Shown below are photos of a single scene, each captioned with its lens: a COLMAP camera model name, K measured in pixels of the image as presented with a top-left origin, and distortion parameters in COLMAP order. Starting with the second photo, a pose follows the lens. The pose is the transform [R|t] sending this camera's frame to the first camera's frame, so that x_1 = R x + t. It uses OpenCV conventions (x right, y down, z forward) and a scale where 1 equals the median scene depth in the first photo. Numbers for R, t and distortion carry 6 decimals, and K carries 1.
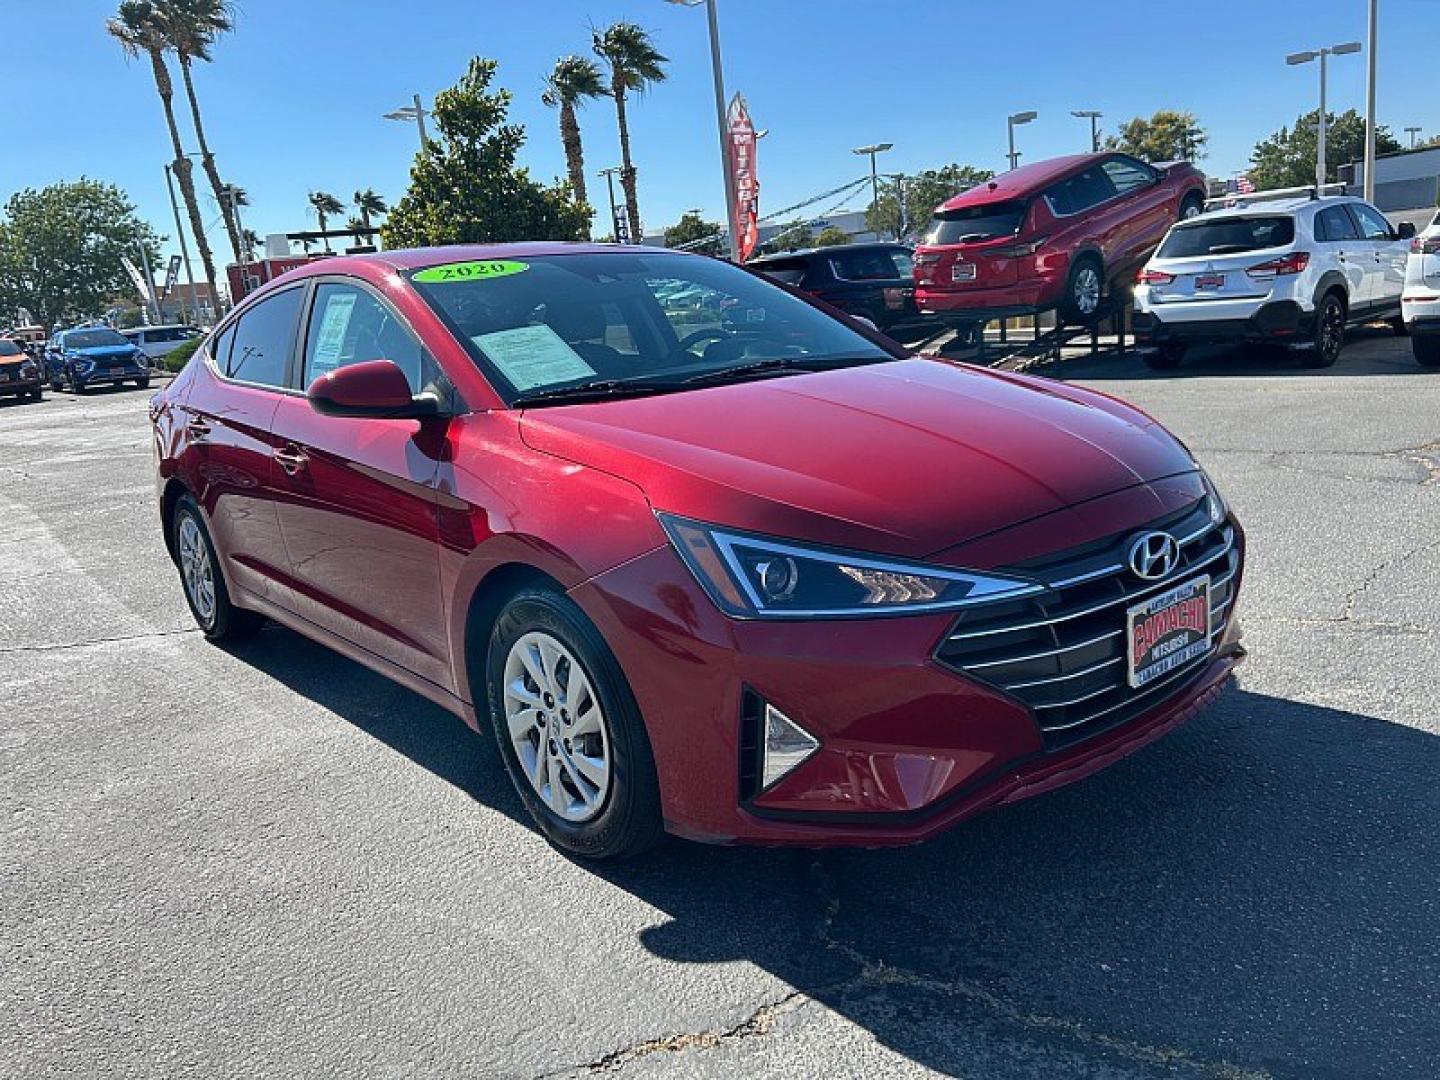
lens RADIAL K [[1095.6, 0, 706.0], [0, 1095.6, 533.9], [0, 0, 1]] dist [0.042500, -0.041441]
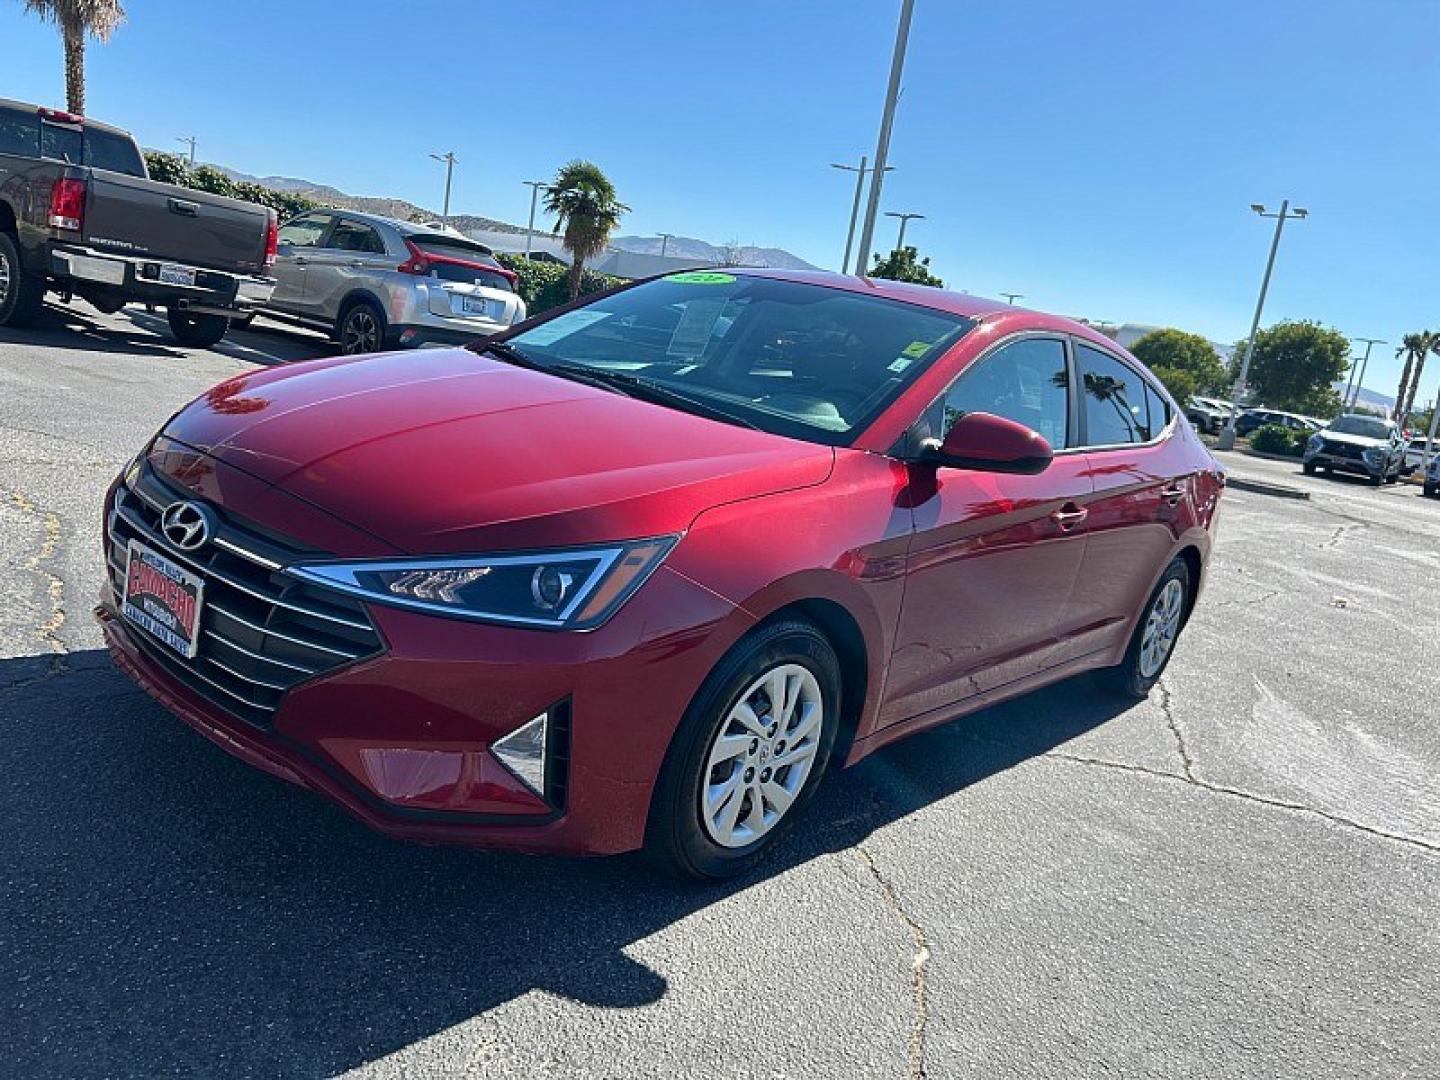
lens RADIAL K [[1095.6, 0, 709.8], [0, 1095.6, 539.9], [0, 0, 1]] dist [0.042500, -0.041441]
pose [[0.146665, 0.309237, -0.939607, 0.792794], [-0.391592, 0.890430, 0.231927, -0.216410], [0.908375, 0.333927, 0.251689, 0.658480]]
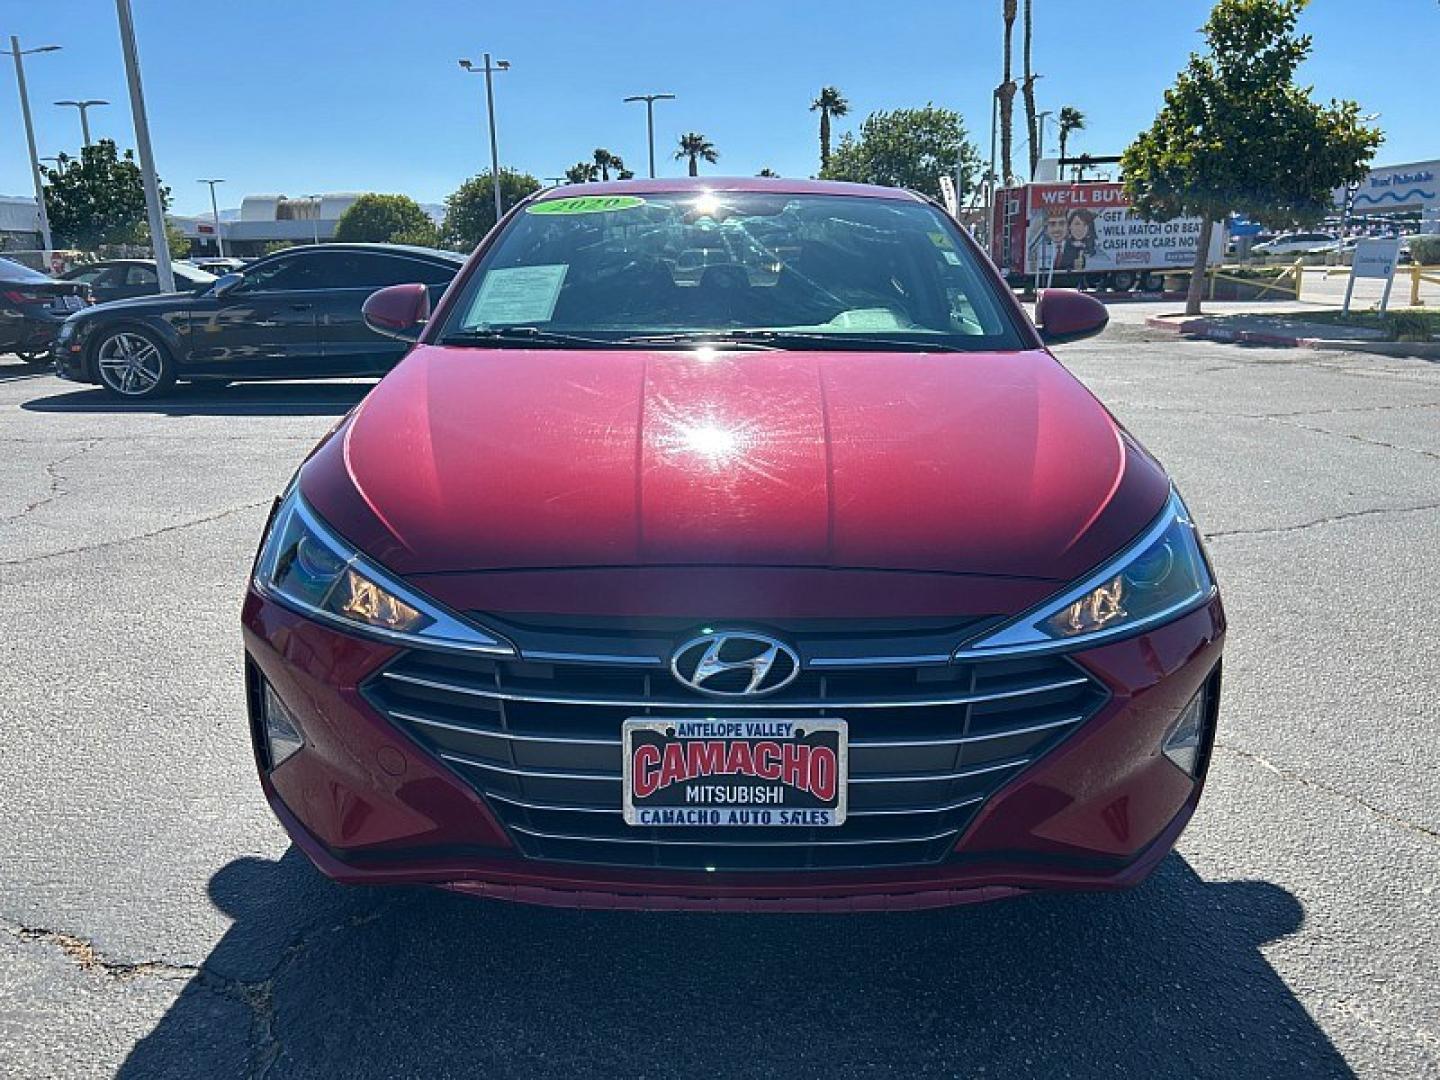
lens RADIAL K [[1095.6, 0, 714.3], [0, 1095.6, 541.5], [0, 0, 1]] dist [0.042500, -0.041441]
pose [[0.758466, 0.239926, -0.605942, 0.446812], [-0.197960, 0.970653, 0.136545, -0.083878], [0.620920, 0.016387, 0.783703, 0.243322]]
